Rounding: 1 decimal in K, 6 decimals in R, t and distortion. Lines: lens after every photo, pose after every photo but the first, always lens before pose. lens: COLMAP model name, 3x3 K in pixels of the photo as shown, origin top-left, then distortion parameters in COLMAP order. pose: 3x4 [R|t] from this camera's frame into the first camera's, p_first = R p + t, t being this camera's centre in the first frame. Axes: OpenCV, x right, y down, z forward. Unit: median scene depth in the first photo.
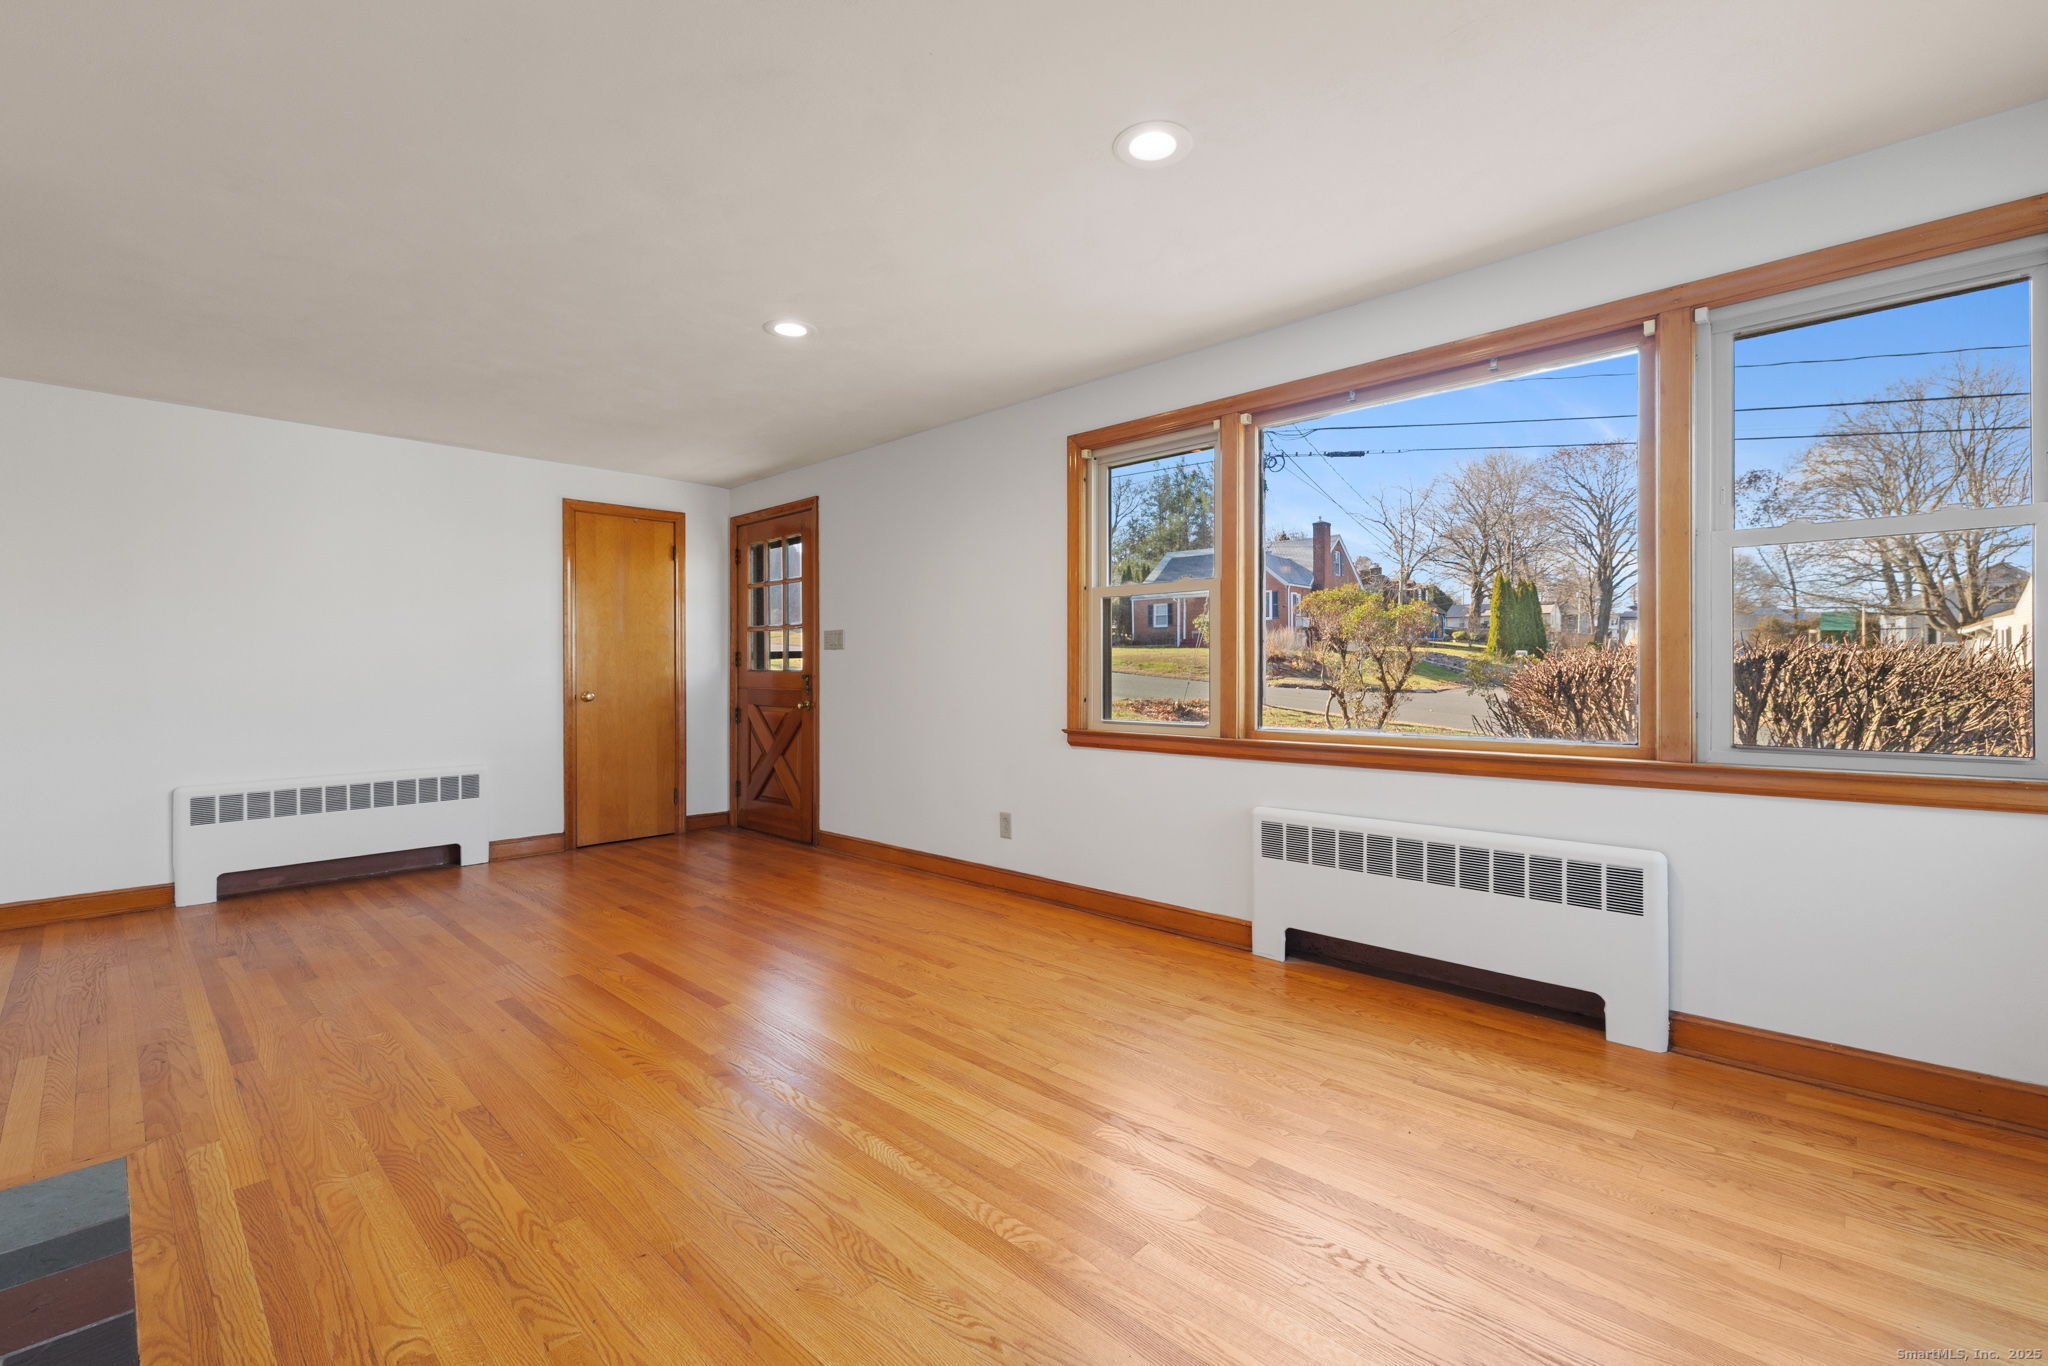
lens RADIAL K [[877.6, 0, 1020.6], [0, 877.6, 677.8], [0, 0, 1]] dist [-0.000779, -0.000005]
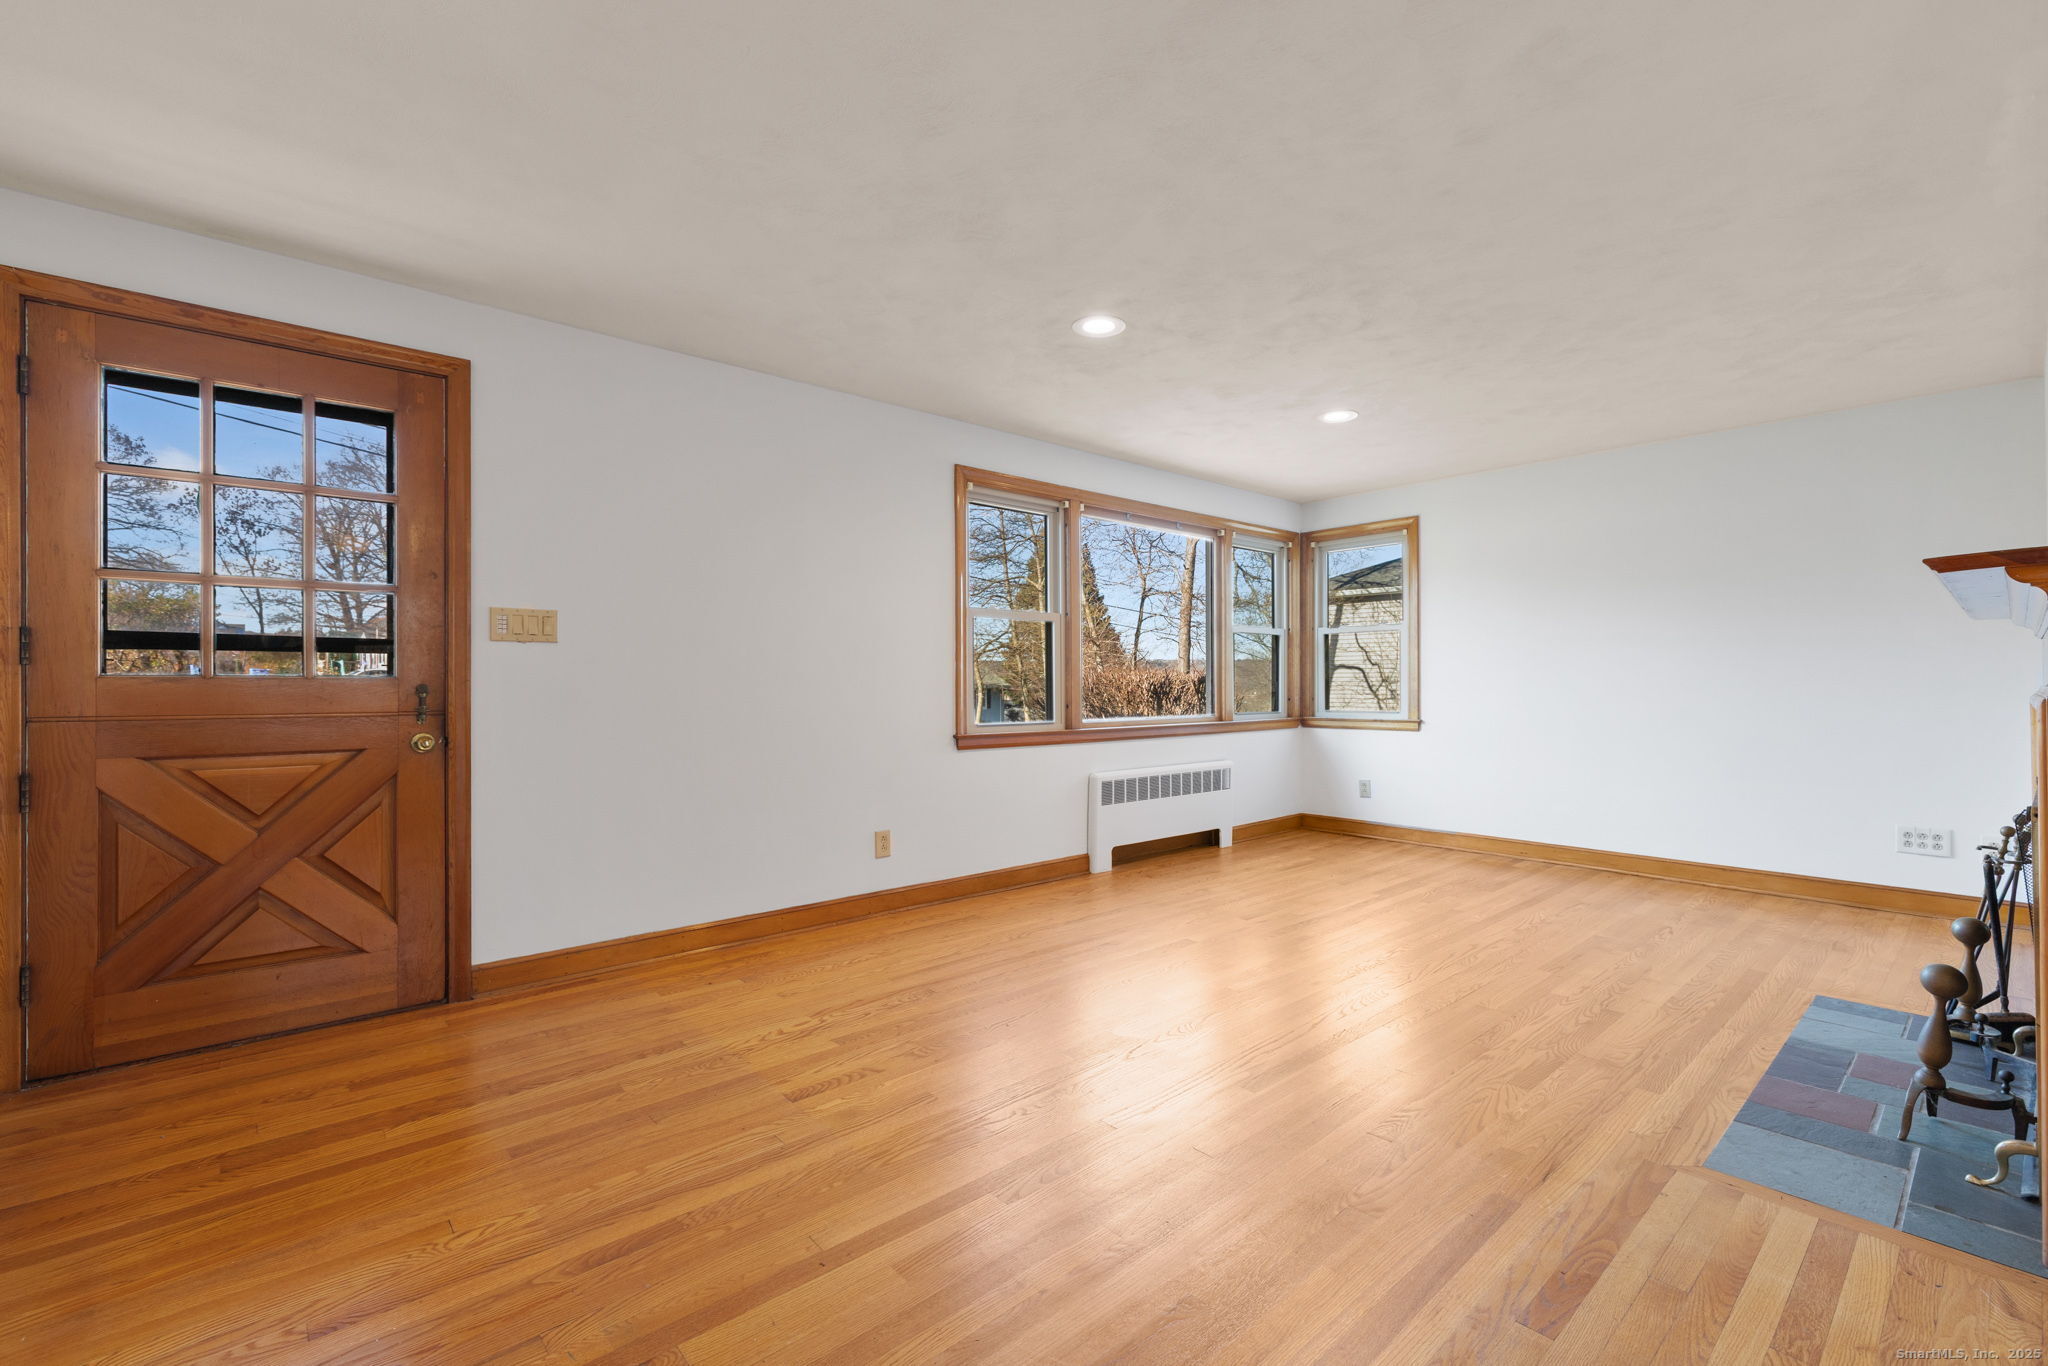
lens RADIAL K [[877.6, 0, 1020.6], [0, 877.6, 677.8], [0, 0, 1]] dist [-0.000779, -0.000005]
pose [[0.092066, 0.008896, 0.995713, -1.245286], [0.004638, 0.999945, -0.009362, -0.002674], [-0.995742, 0.005480, 0.092020, 0.998785]]
